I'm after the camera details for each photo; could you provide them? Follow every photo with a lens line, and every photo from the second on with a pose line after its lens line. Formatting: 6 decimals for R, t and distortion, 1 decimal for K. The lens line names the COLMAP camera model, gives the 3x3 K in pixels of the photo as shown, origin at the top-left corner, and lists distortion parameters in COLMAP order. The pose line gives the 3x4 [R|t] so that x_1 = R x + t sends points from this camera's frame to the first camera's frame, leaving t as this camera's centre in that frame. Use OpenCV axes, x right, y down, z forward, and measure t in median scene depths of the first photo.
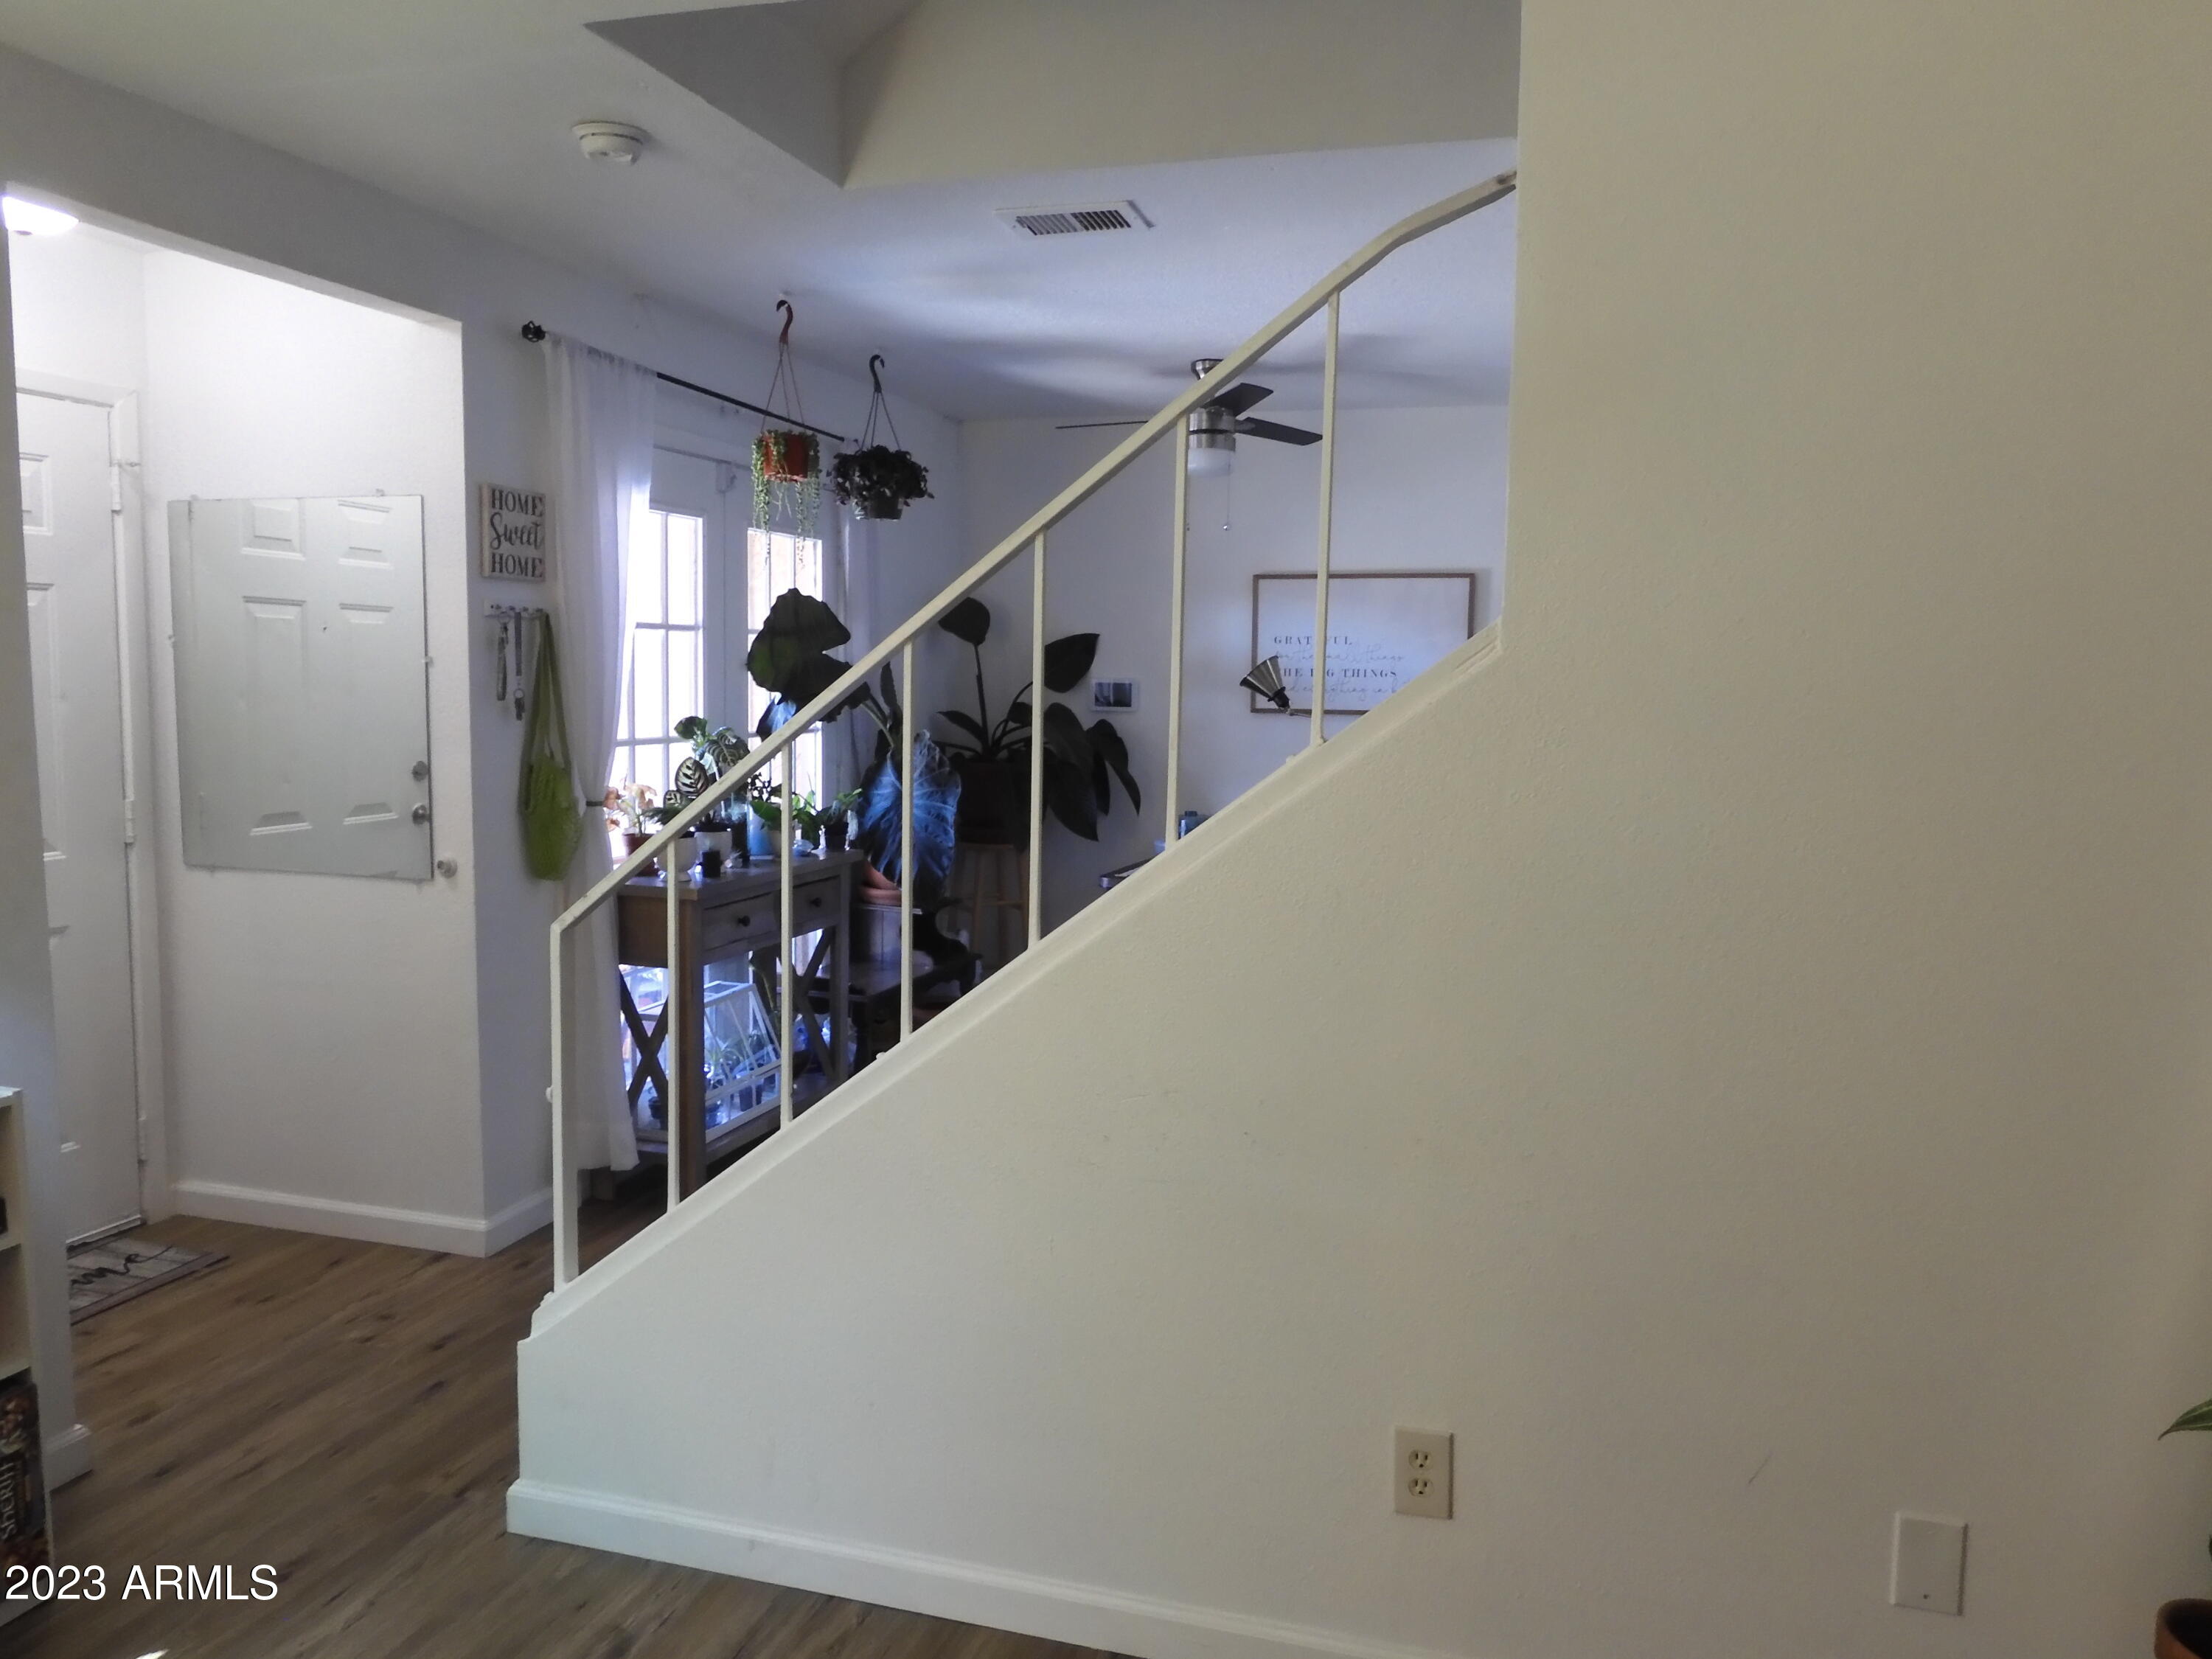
lens RADIAL K [[1573.4, 0, 1095.2], [0, 1573.4, 831.1], [0, 0, 1]] dist [0.002937, 0.003325]
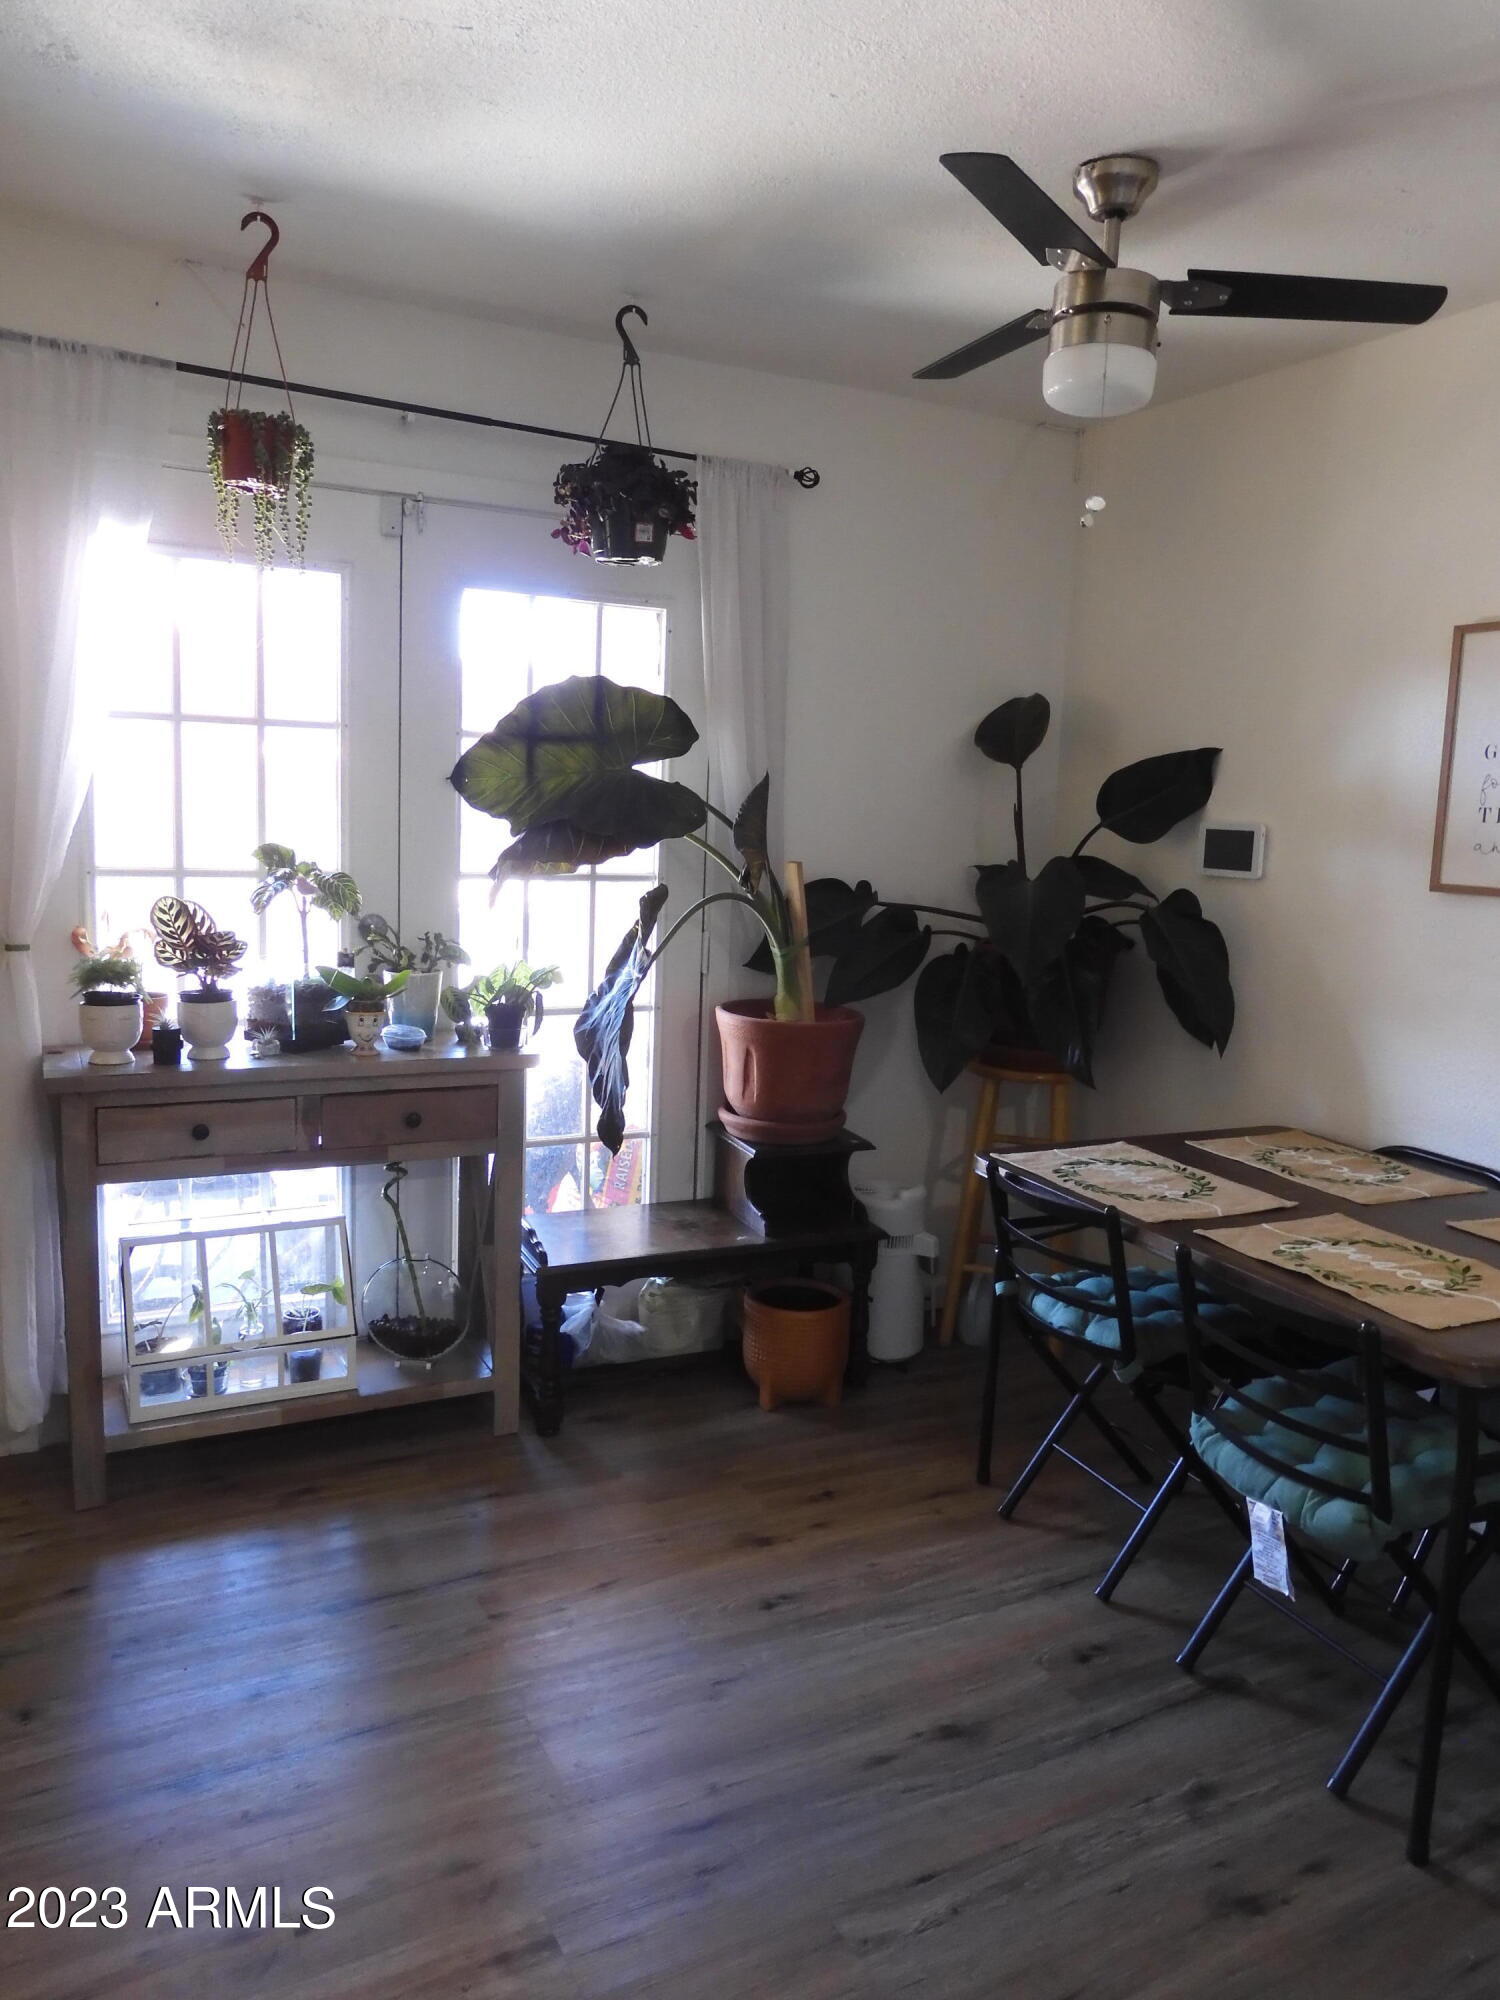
lens RADIAL K [[1422.6, 0, 750.0], [0, 1422.6, 1000.0], [0, 0, 1]] dist [0.002937, 0.003325]
pose [[0.710399, 0.105220, -0.695890, 0.334787], [-0.096964, 0.993965, 0.051304, -0.050584], [0.697088, 0.031030, 0.716314, 0.614483]]
